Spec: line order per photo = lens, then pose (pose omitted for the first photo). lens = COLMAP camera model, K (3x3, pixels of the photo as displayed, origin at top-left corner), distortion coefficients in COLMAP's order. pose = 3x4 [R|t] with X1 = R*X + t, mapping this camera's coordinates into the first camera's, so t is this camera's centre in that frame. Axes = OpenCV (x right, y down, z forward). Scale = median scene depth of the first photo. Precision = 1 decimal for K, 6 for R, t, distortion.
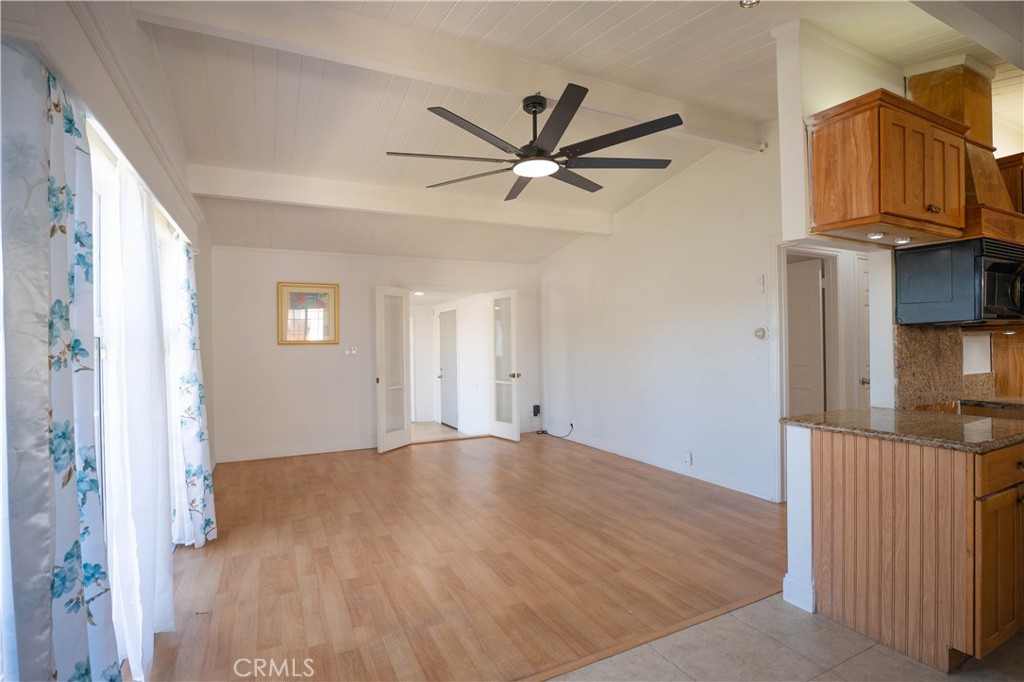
lens RADIAL K [[497.9, 0, 512.6], [0, 497.9, 339.1], [0, 0, 1]] dist [-0.040286, 0.008224]
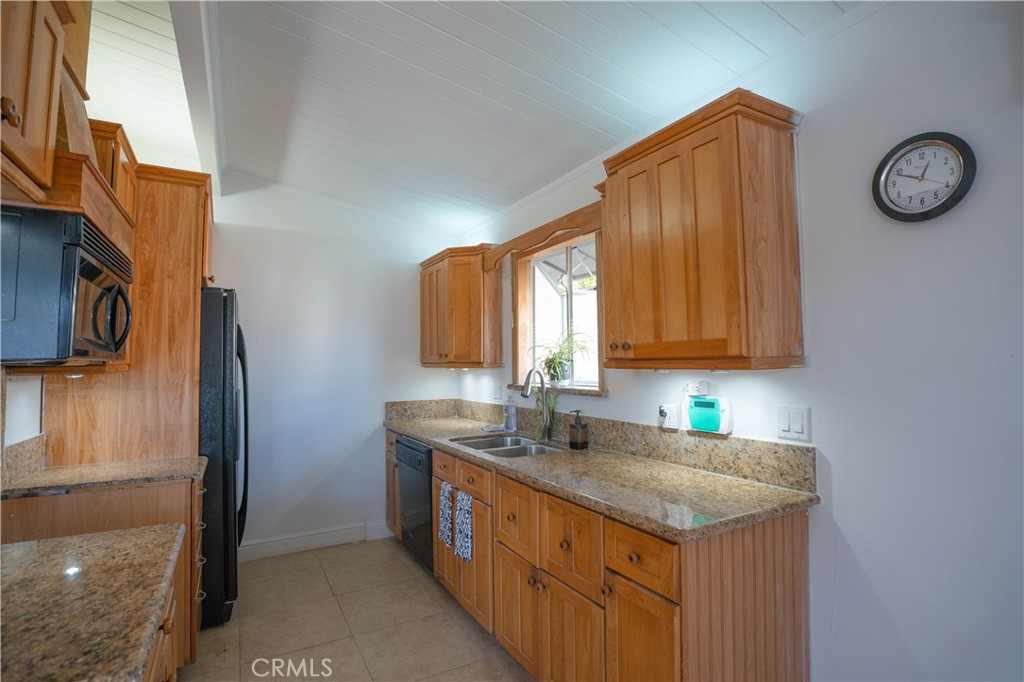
lens RADIAL K [[497.9, 0, 512.6], [0, 497.9, 339.1], [0, 0, 1]] dist [-0.040286, 0.008224]
pose [[-0.051788, 0.062164, 0.996721, 0.319538], [0.004353, 0.998065, -0.062022, -0.020861], [-0.998649, 0.001126, -0.051959, 0.426809]]
